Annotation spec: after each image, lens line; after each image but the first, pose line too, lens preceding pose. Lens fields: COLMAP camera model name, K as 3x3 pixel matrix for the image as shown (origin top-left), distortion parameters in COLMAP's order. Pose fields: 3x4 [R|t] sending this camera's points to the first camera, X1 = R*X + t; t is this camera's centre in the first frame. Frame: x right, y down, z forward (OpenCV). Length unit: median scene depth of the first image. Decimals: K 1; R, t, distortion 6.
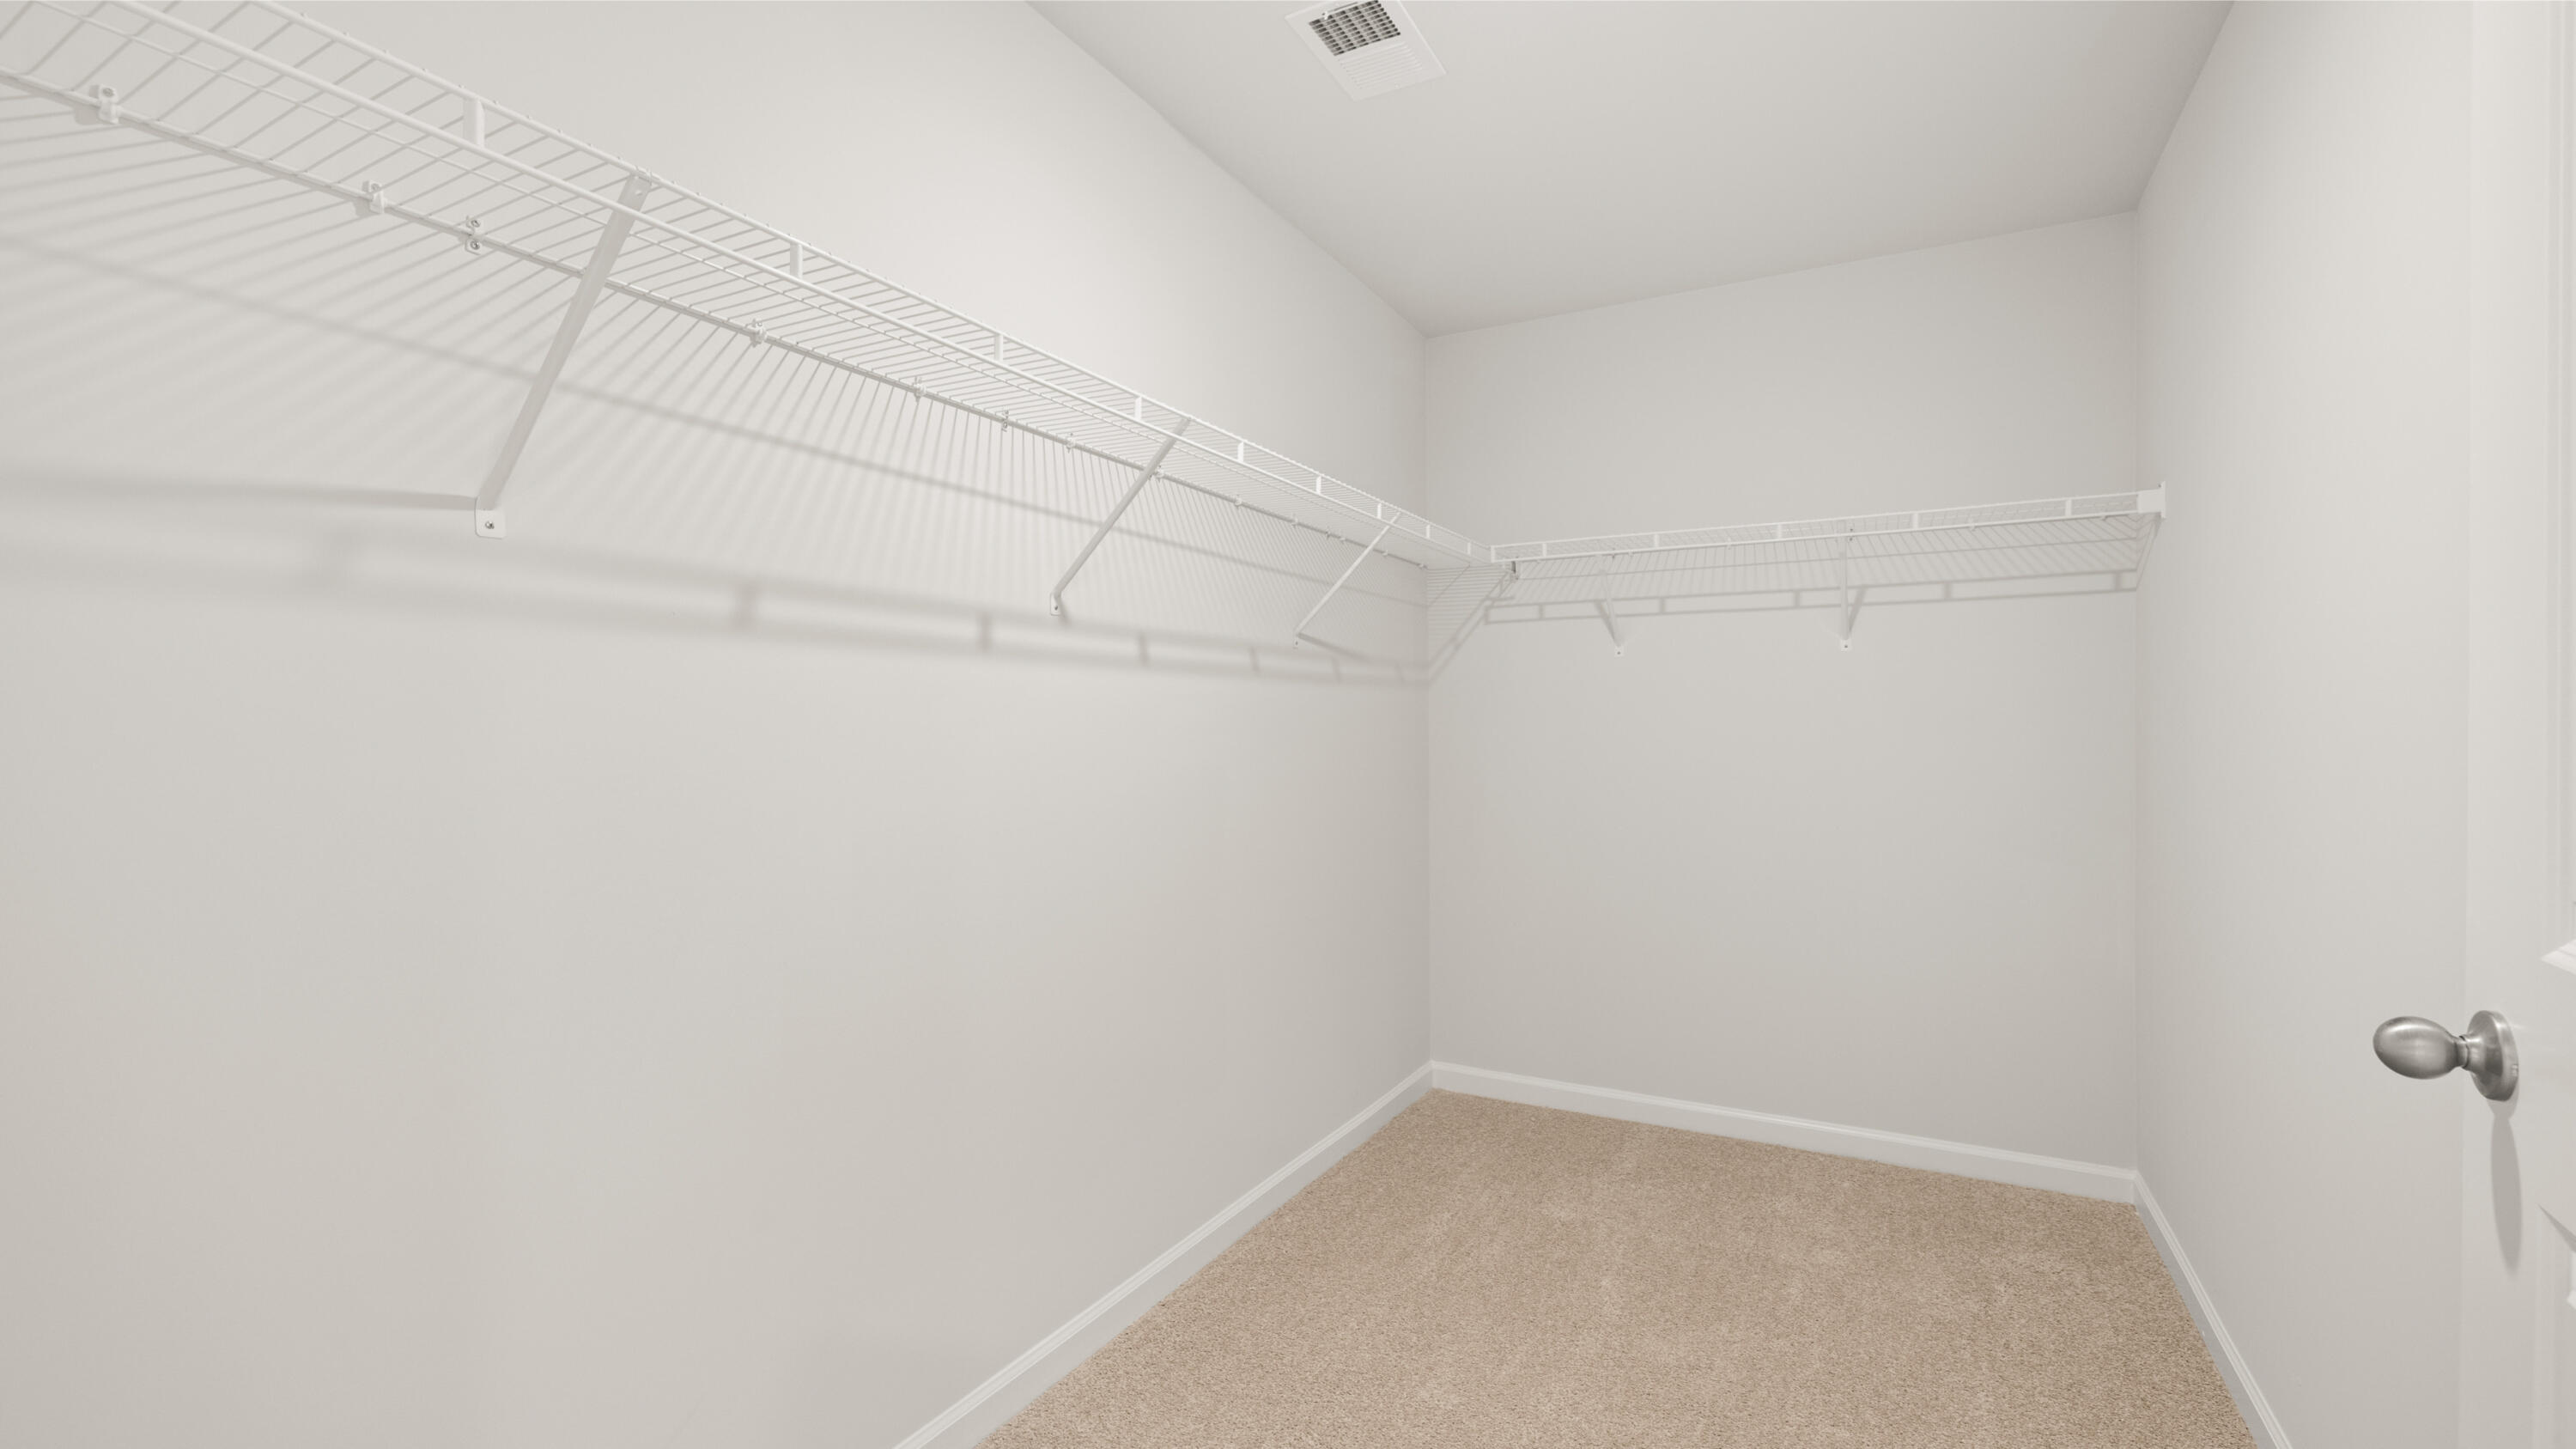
lens RADIAL K [[1087.6, 0, 1290.1], [0, 1087.6, 726.7], [0, 0, 1]] dist [-0.002330, 0.000197]
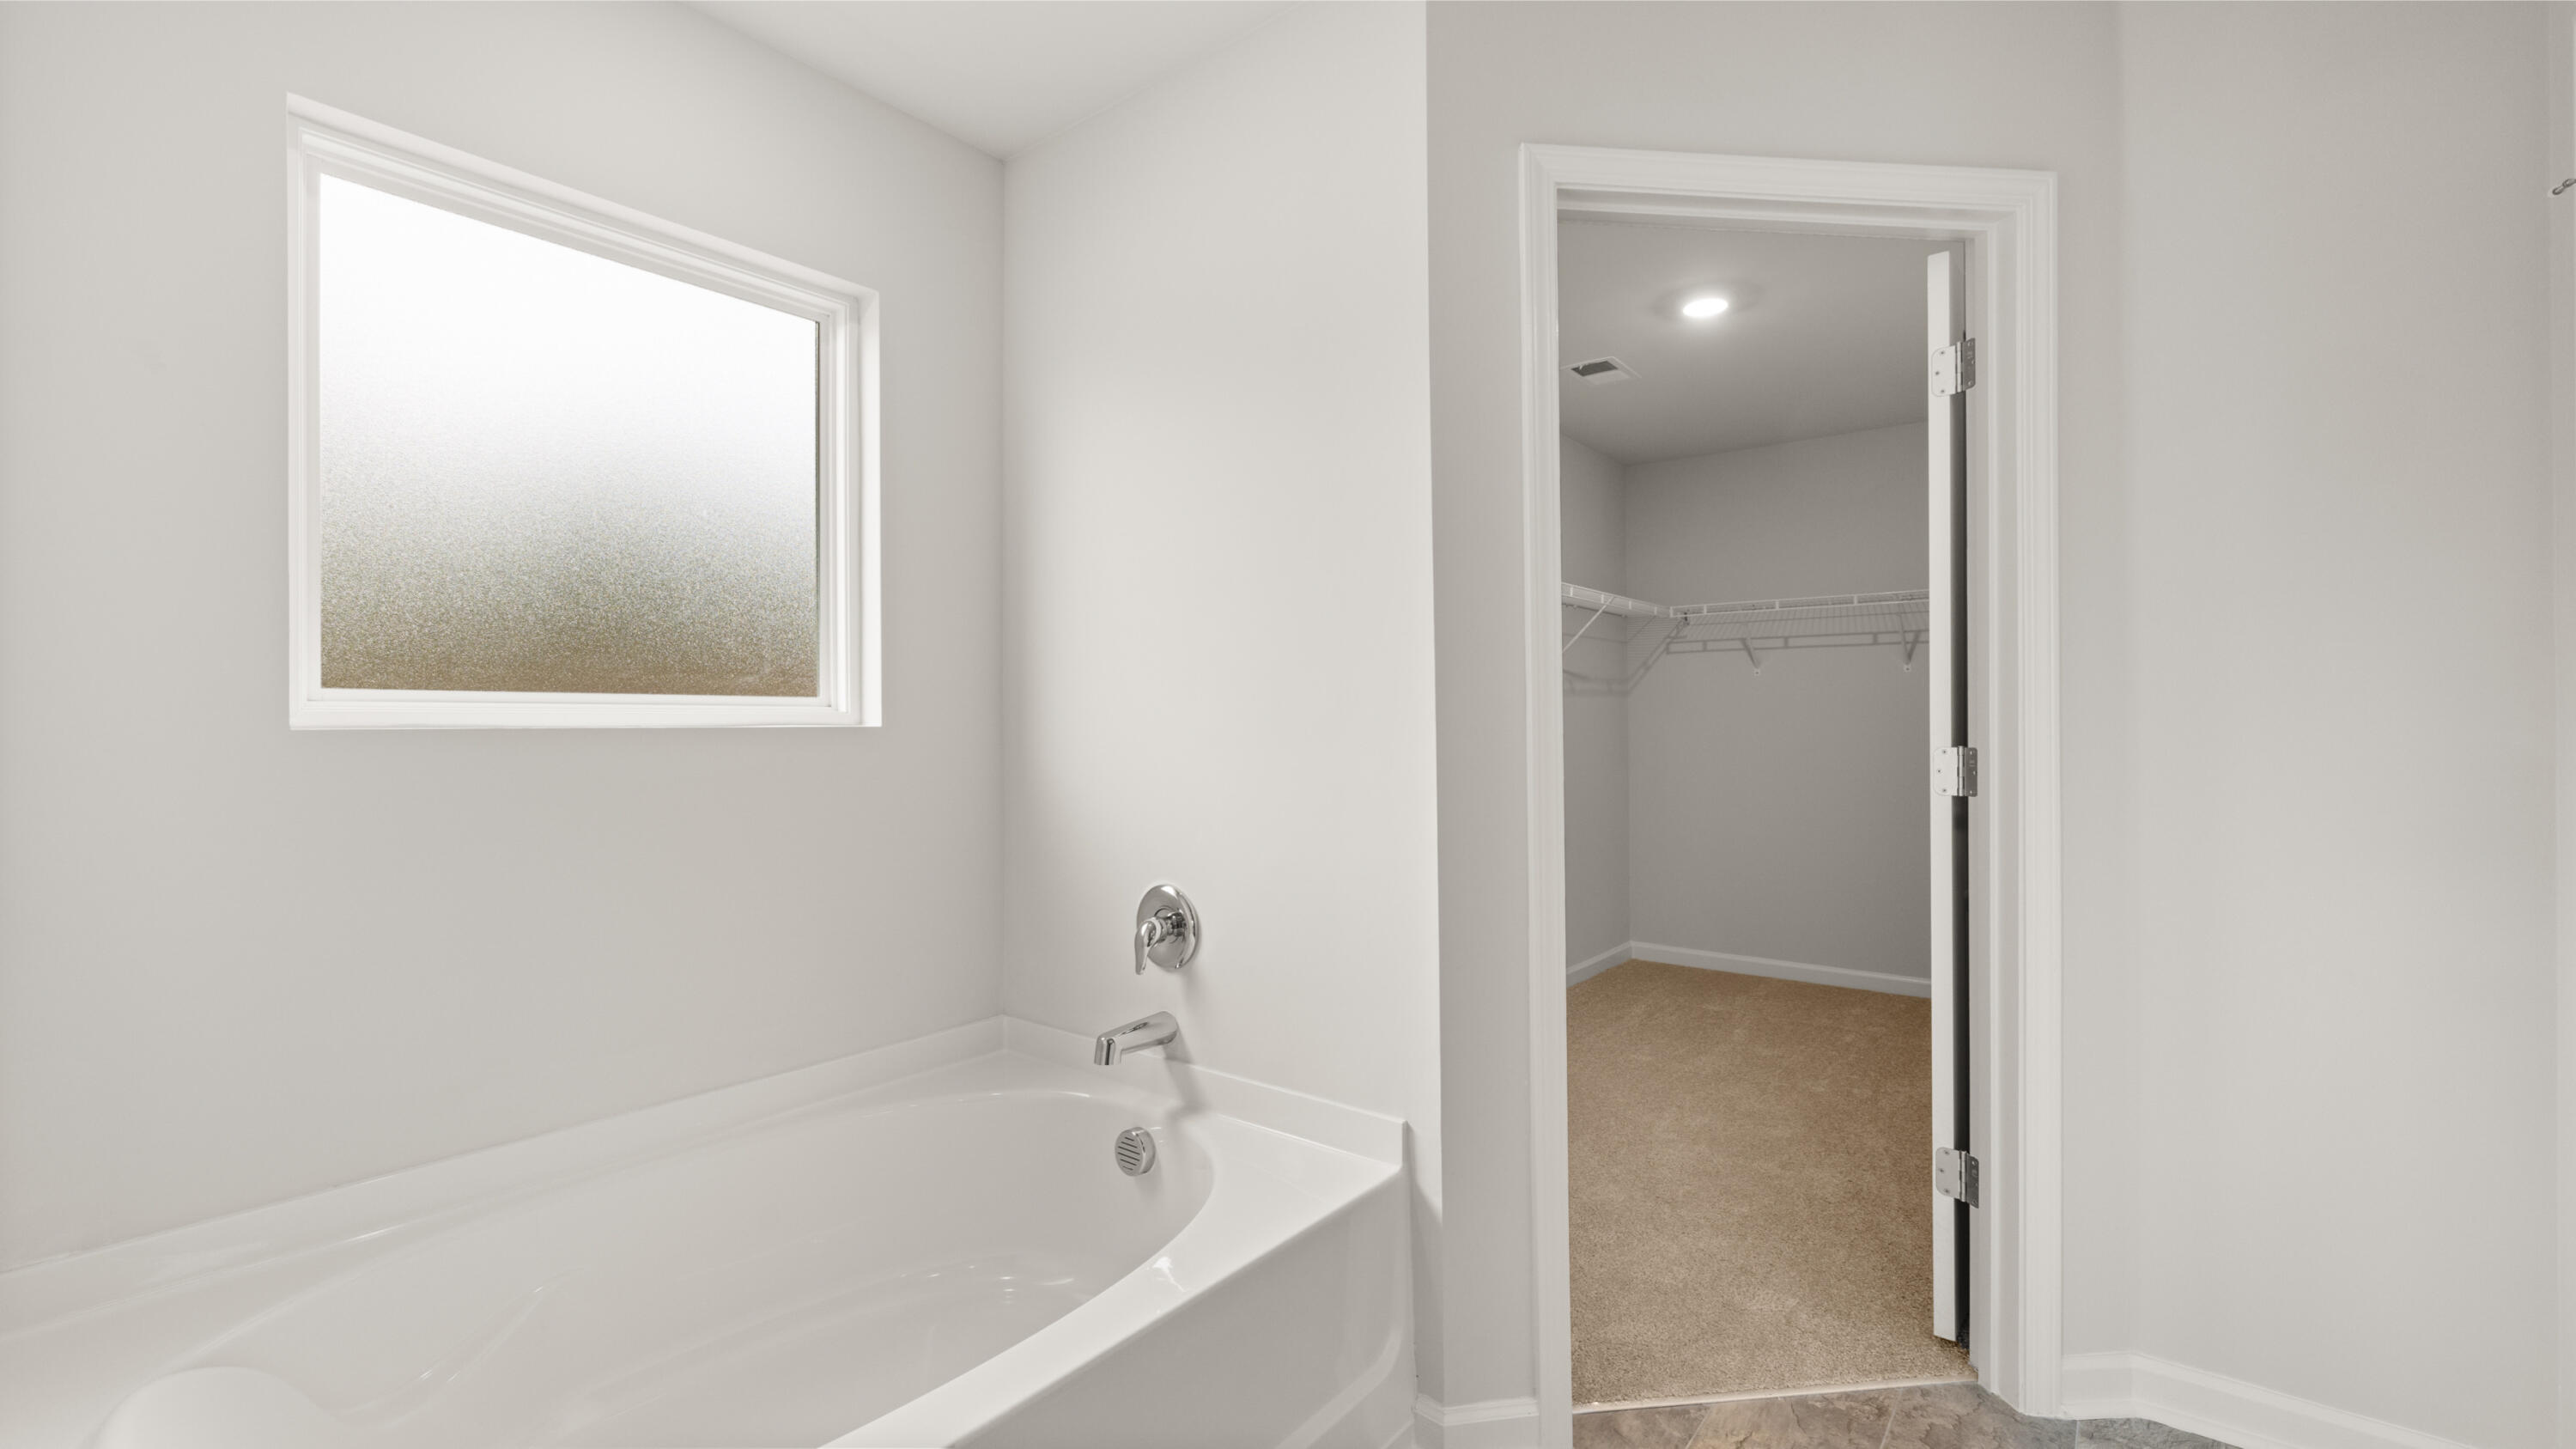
lens RADIAL K [[1087.6, 0, 1281.2], [0, 1087.6, 716.0], [0, 0, 1]] dist [-0.002330, 0.000197]
pose [[0.985813, -0.002924, -0.167820, -0.105004], [0.001678, 0.999970, -0.007568, 0.003904], [0.167837, 0.007179, 0.985789, -0.635837]]
